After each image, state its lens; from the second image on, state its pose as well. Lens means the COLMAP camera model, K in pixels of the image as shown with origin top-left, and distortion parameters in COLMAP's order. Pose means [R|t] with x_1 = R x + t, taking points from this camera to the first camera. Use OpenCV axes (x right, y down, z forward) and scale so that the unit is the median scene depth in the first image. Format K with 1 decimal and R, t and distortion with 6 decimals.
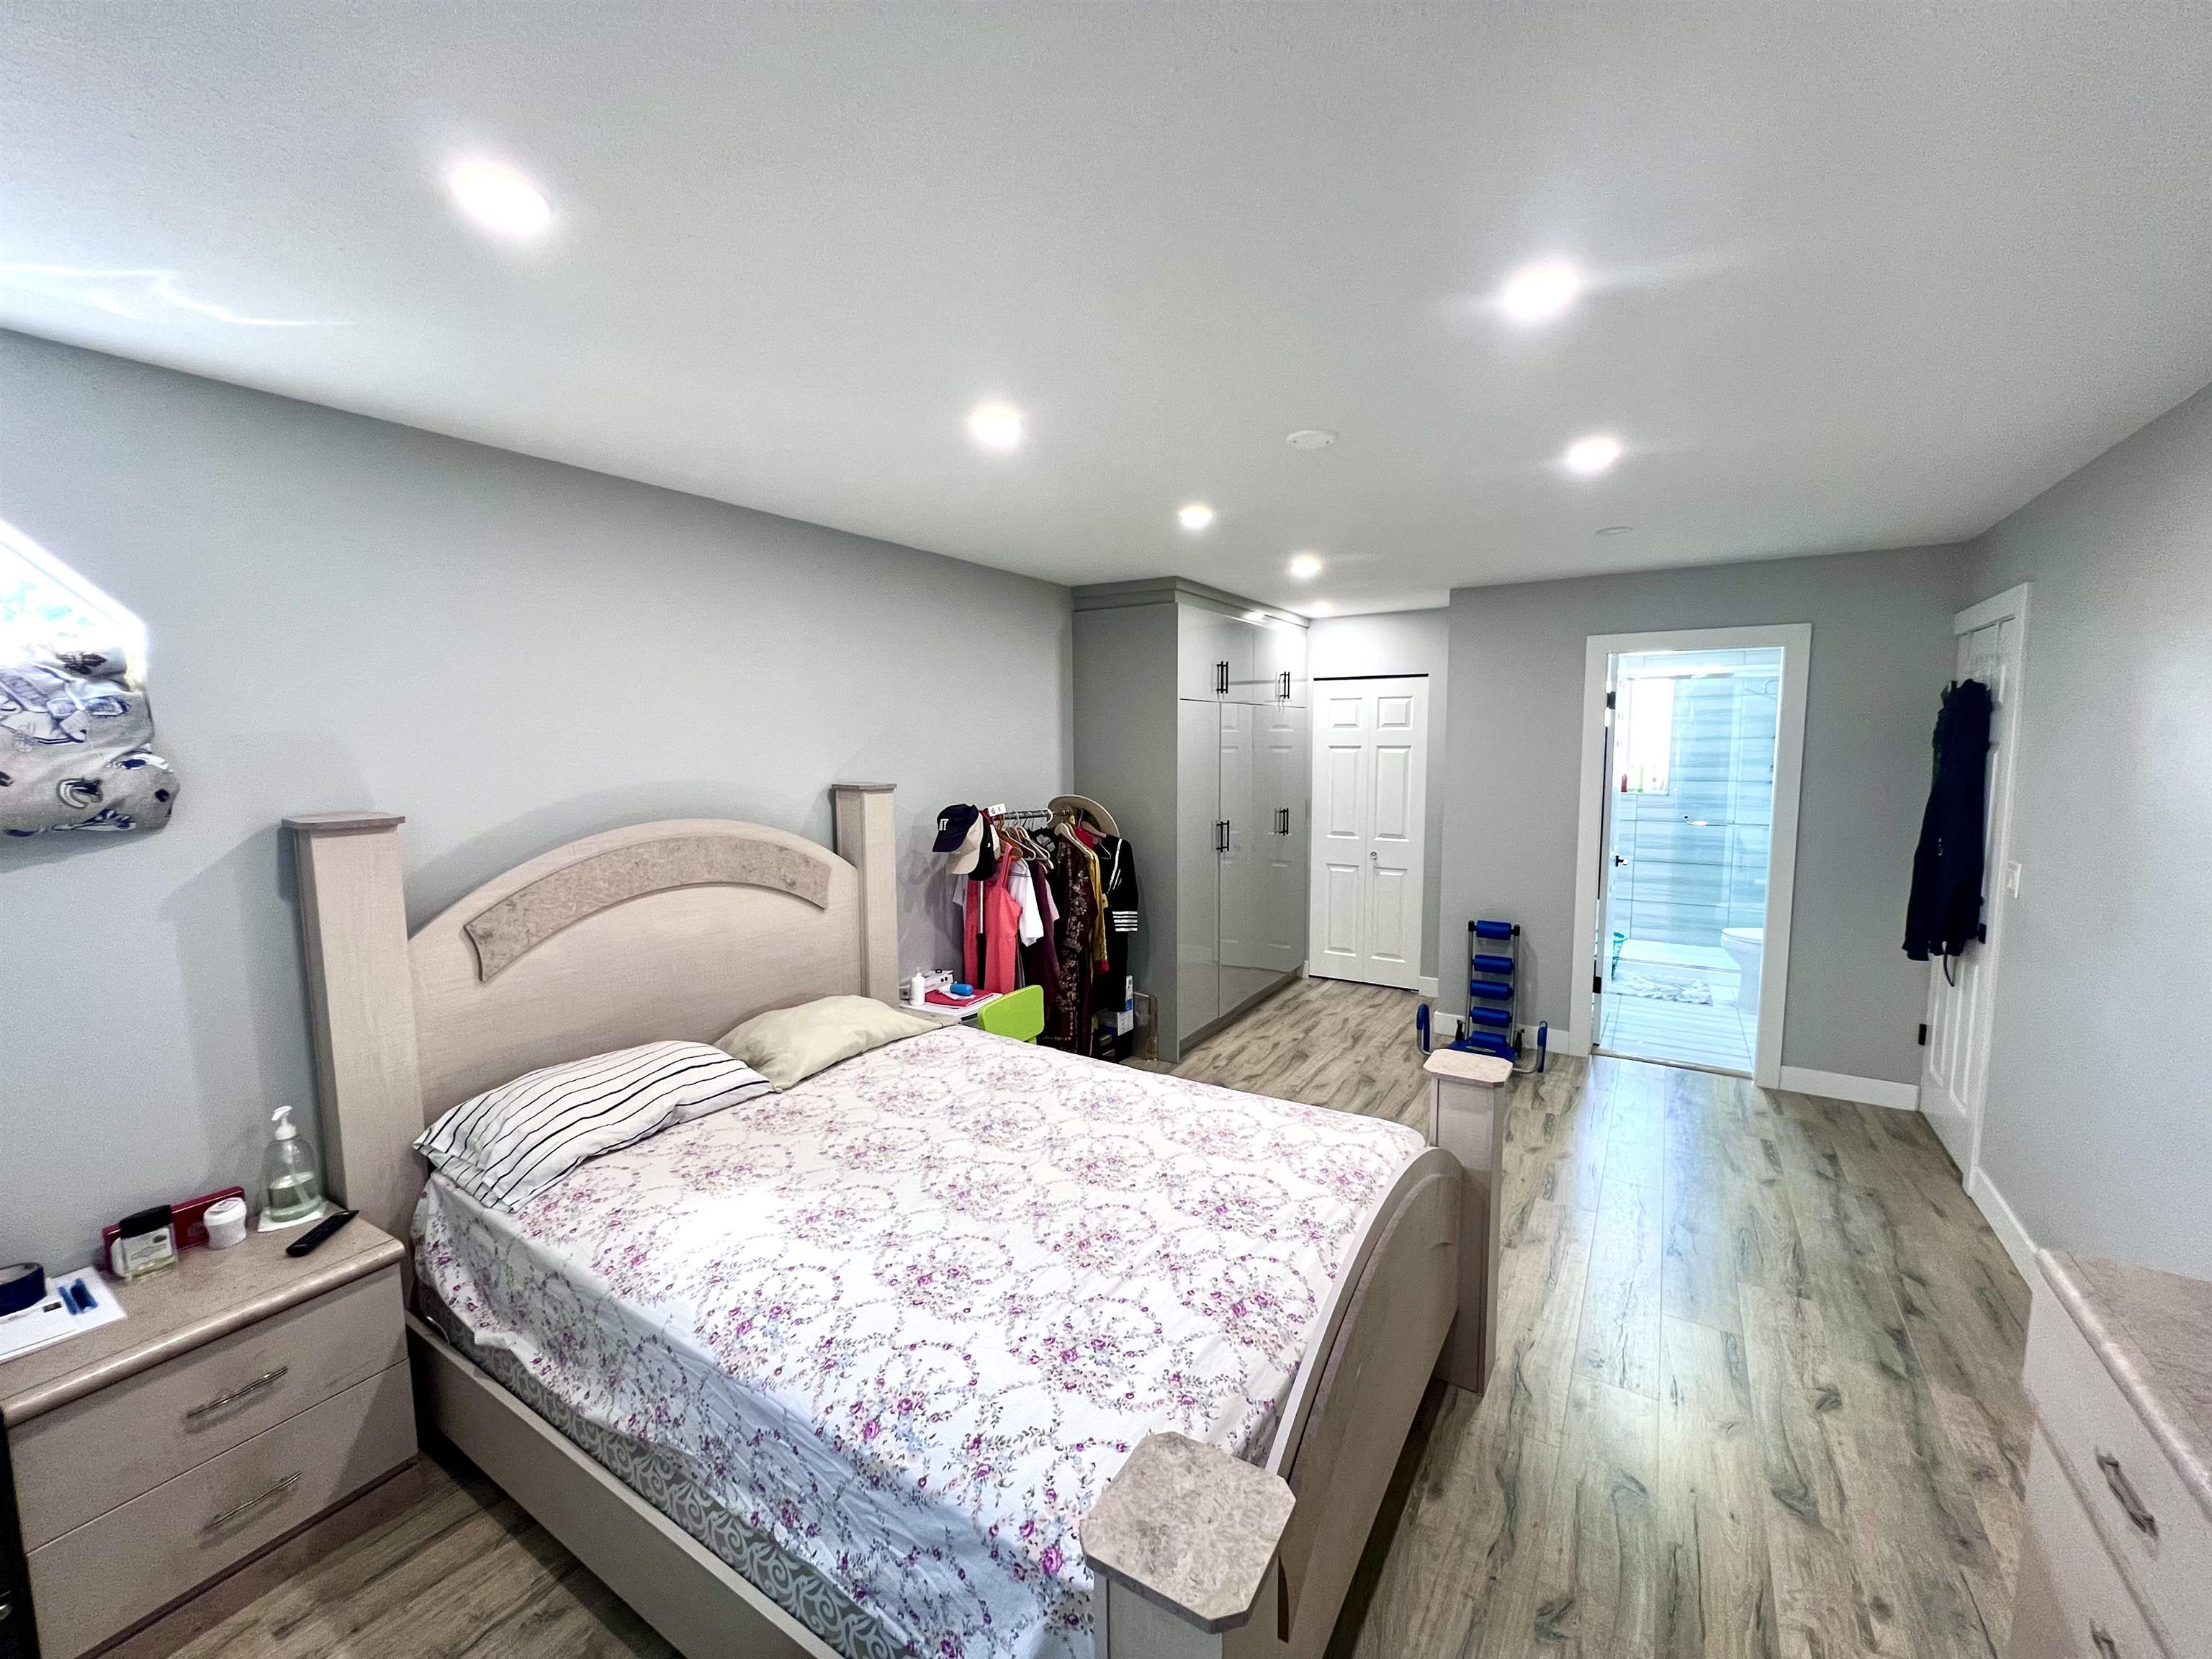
lens RADIAL K [[887.8, 0, 1098.1], [0, 887.8, 829.7], [0, 0, 1]] dist [-0.003151, 0.001508]
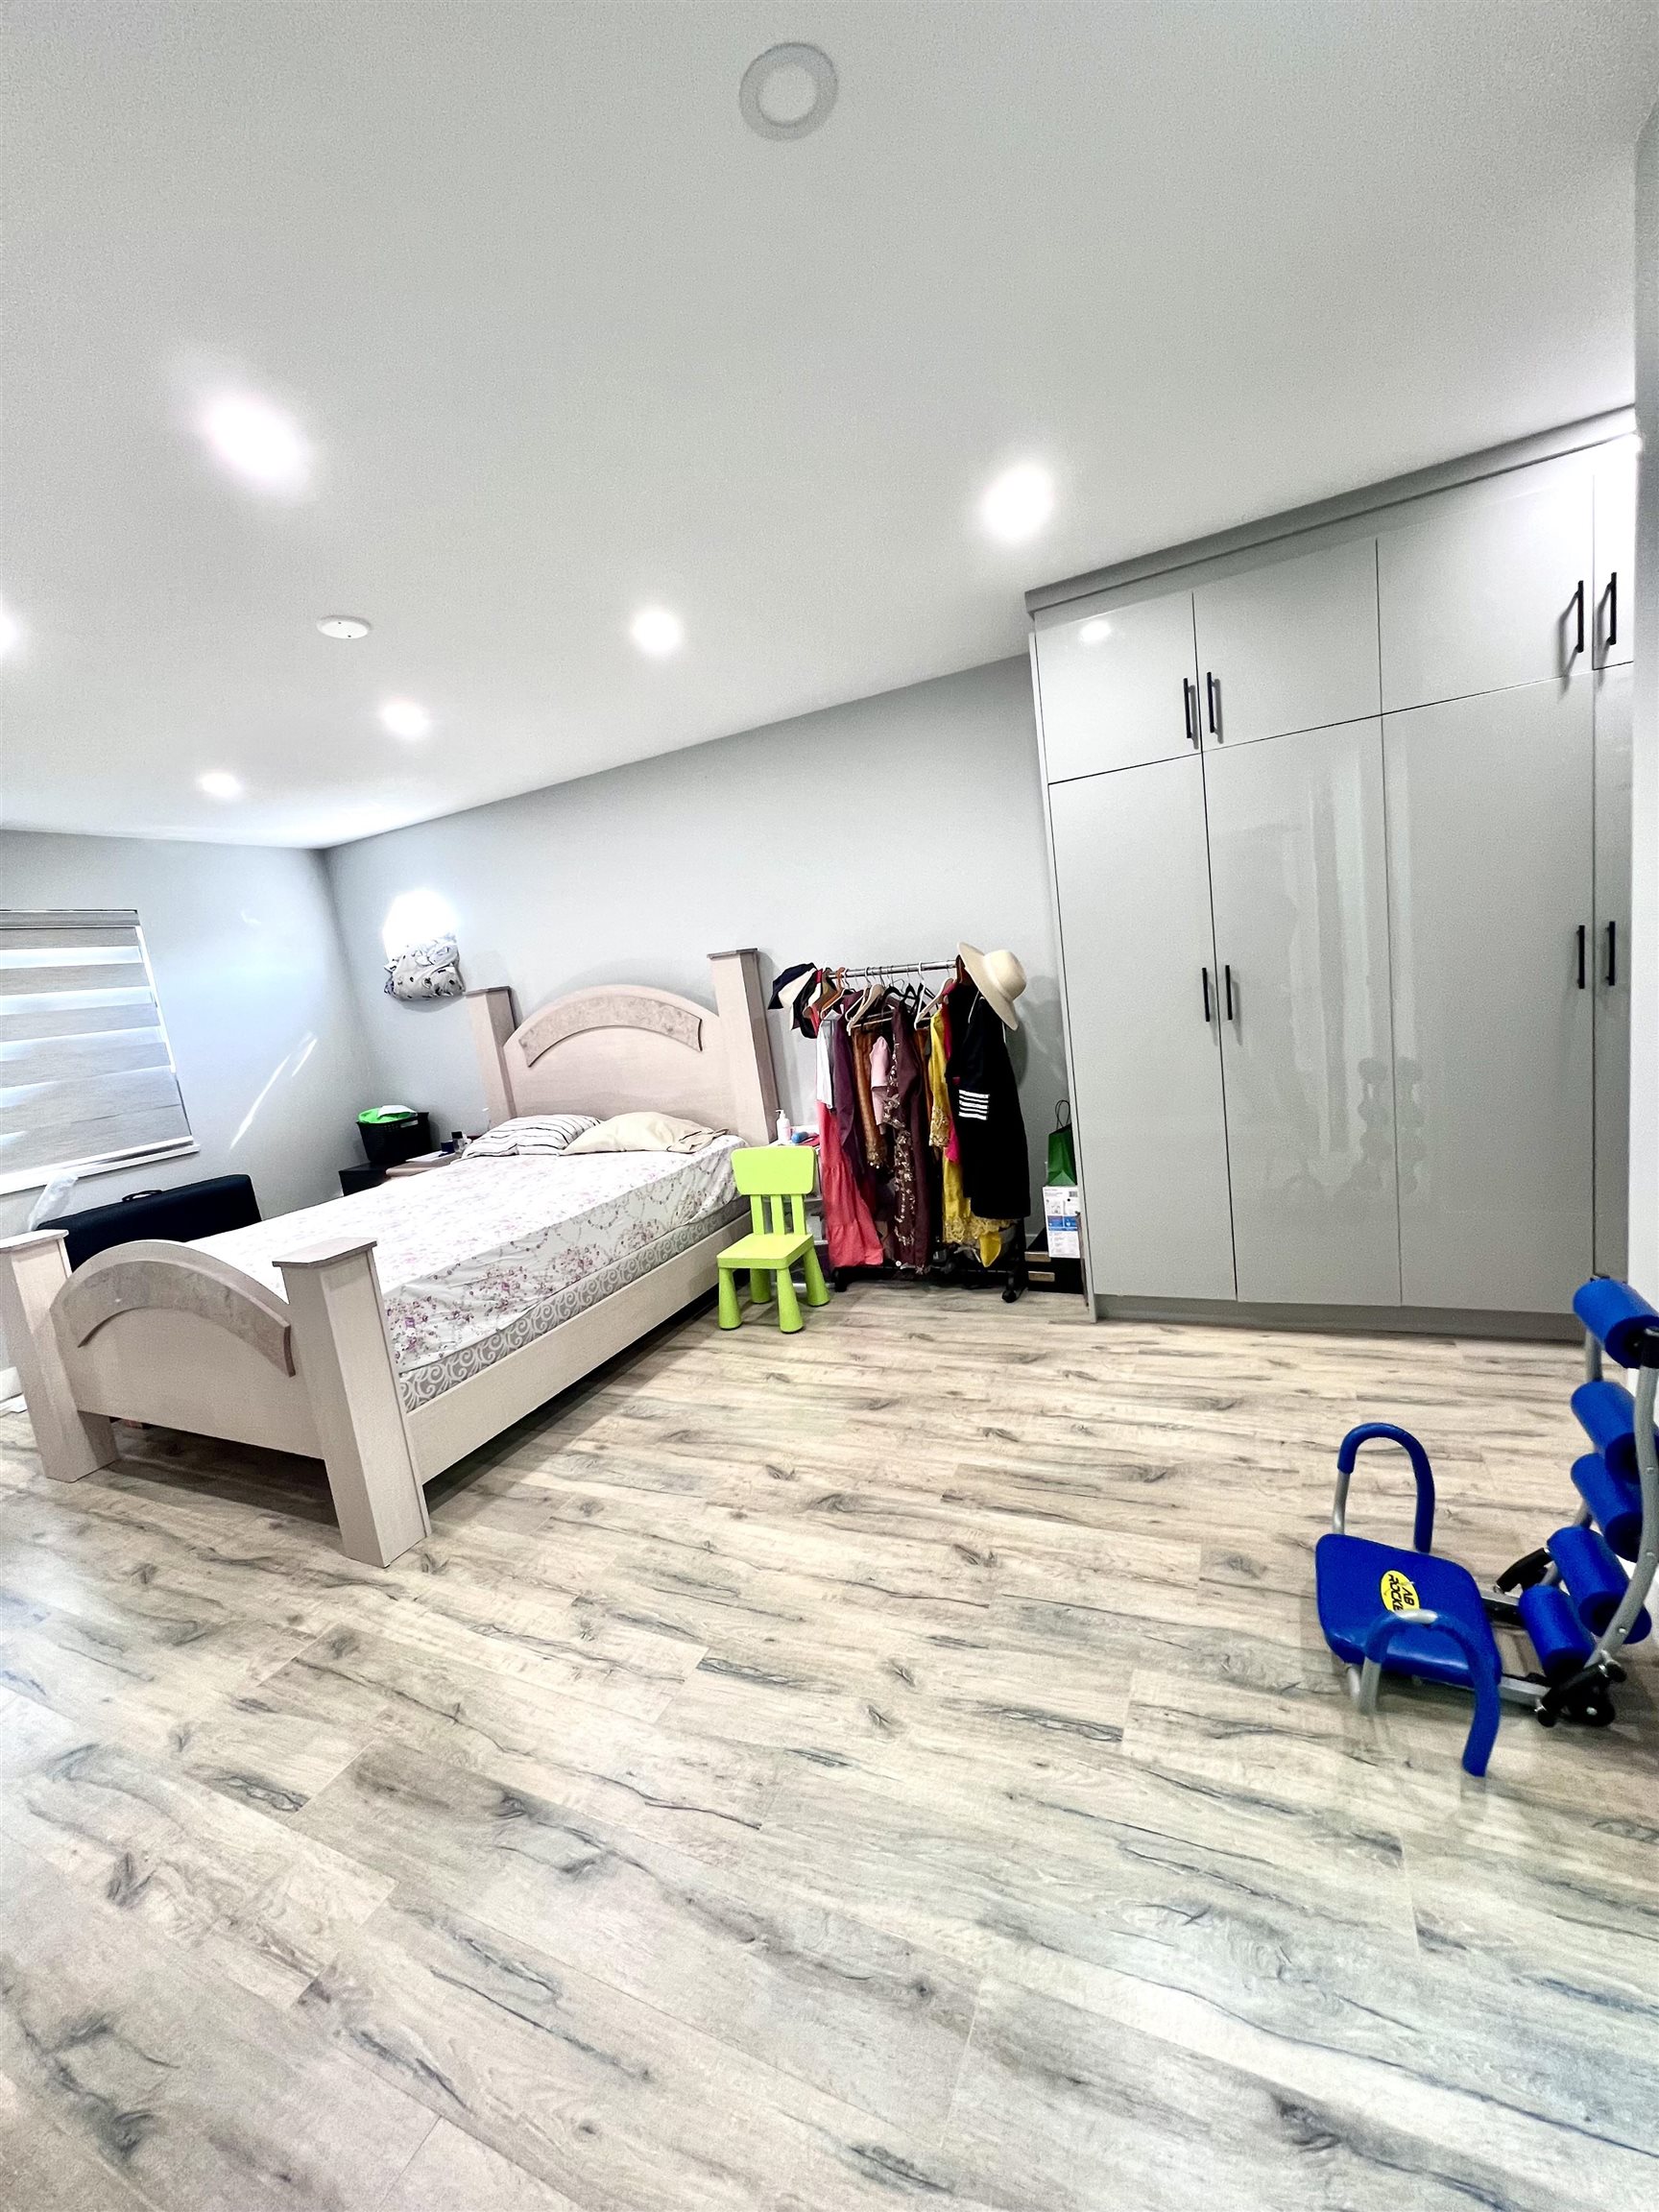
lens RADIAL K [[887.8, 0, 827.7], [0, 887.8, 1105.9], [0, 0, 1]] dist [-0.003151, 0.001508]
pose [[0.126061, 0.141242, -0.981916, 0.919834], [0.028924, 0.988868, 0.145955, -0.014039], [0.991601, -0.046801, 0.120572, 0.923299]]
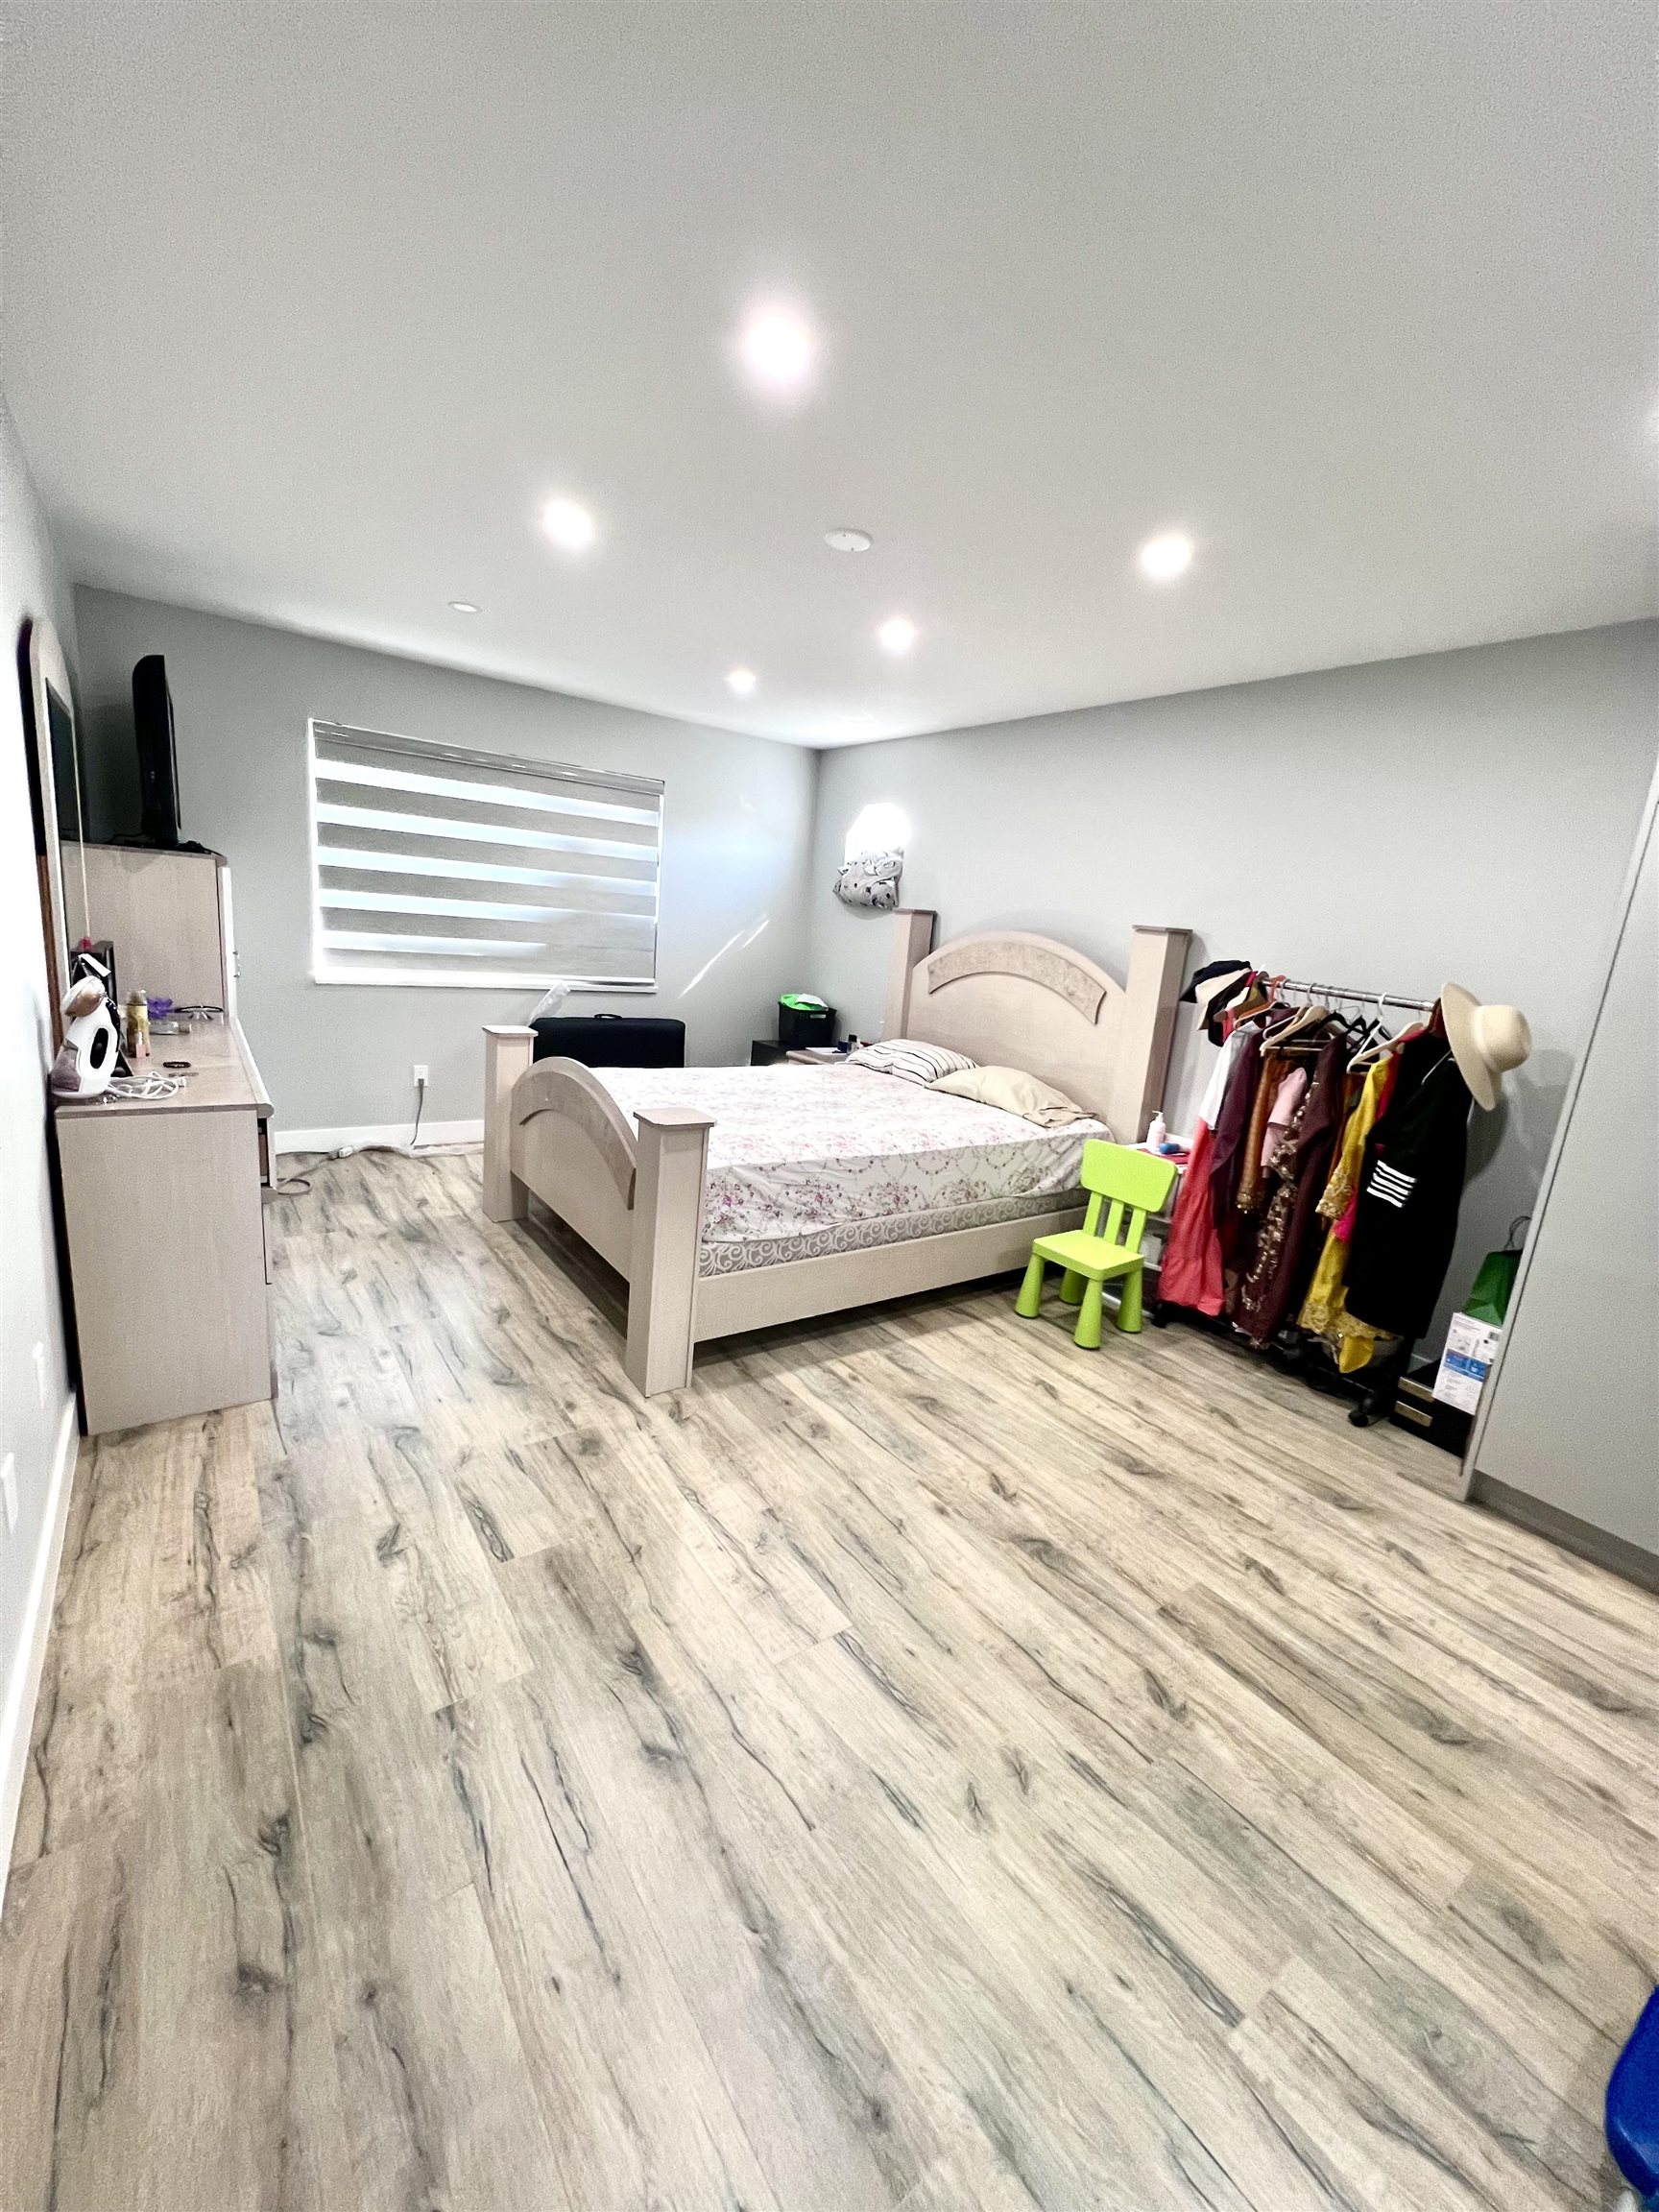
lens RADIAL K [[887.0, 0, 831.4], [0, 887.0, 1104.9], [0, 0, 1]] dist [-0.000485, 0.000443]
pose [[-0.364307, 0.169625, -0.915701, 0.869499], [-0.181837, 0.951390, 0.248579, -0.037817], [0.913354, 0.257068, -0.315754, 0.975703]]
